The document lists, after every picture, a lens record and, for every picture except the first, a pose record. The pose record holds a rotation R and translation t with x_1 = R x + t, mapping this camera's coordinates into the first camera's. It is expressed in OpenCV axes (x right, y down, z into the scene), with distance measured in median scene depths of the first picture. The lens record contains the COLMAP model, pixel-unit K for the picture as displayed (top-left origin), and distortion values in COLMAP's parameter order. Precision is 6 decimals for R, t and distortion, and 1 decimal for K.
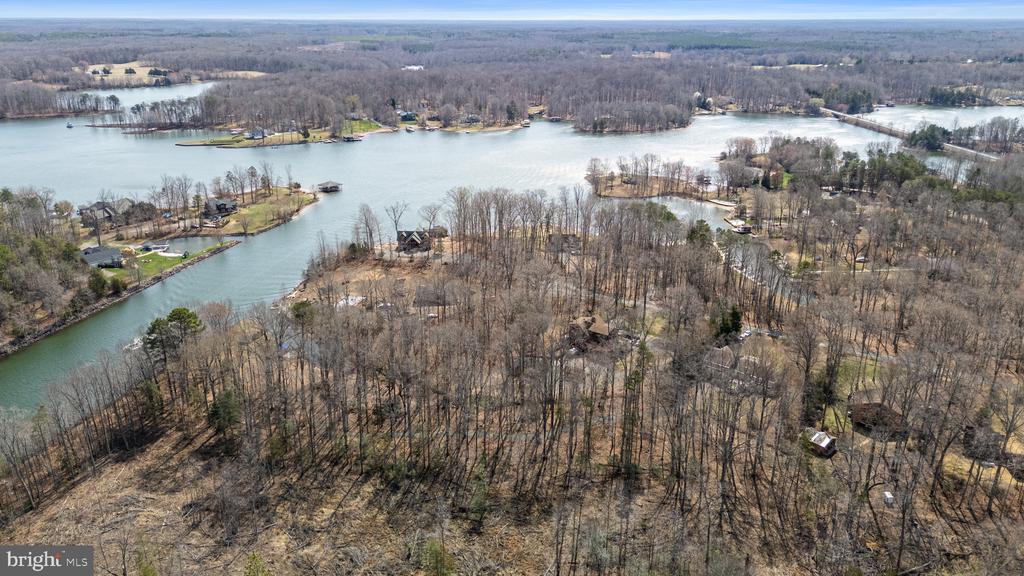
lens RADIAL K [[752.7, 0, 516.0], [0, 752.7, 290.0], [0, 0, 1]] dist [0.067406, -0.068890]
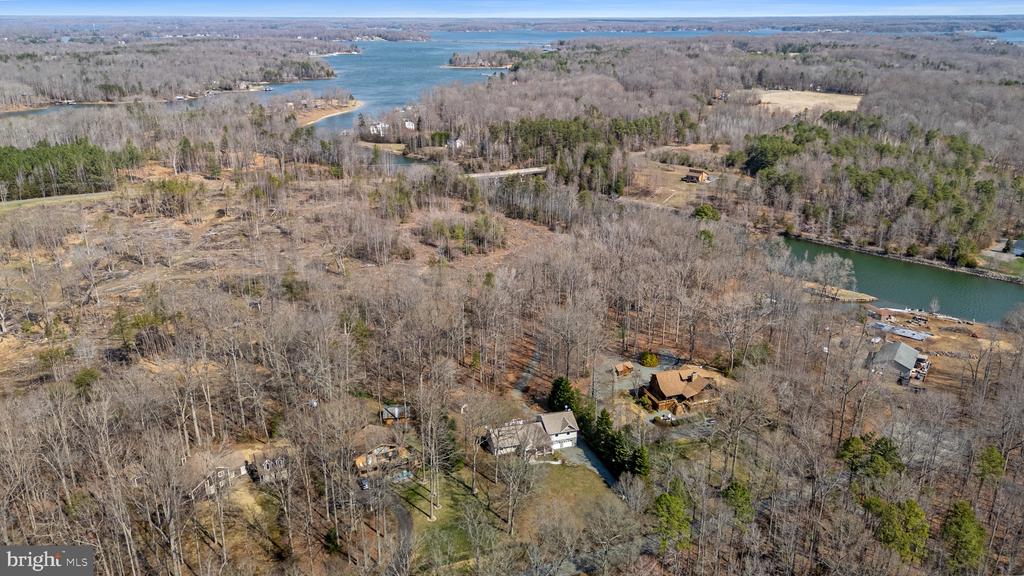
lens RADIAL K [[764.8, 0, 514.7], [0, 764.8, 290.6], [0, 0, 1]] dist [0.071927, -0.073613]
pose [[-0.540097, 0.280487, -0.793487, 0.273406], [-0.283251, 0.827244, 0.485218, -0.125421], [0.792505, 0.486821, -0.367344, 0.356117]]
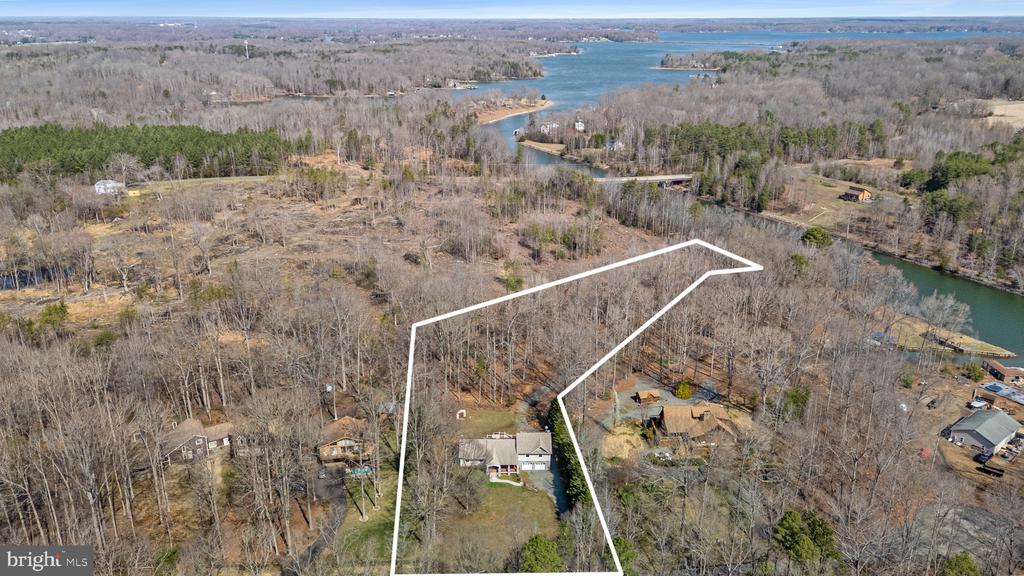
lens RADIAL K [[764.8, 0, 514.7], [0, 764.8, 290.6], [0, 0, 1]] dist [0.071927, -0.073613]
pose [[-0.762435, 0.214144, -0.610602, 0.219568], [-0.219051, 0.802512, 0.554969, -0.140551], [0.608859, 0.556881, -0.564955, 0.400180]]
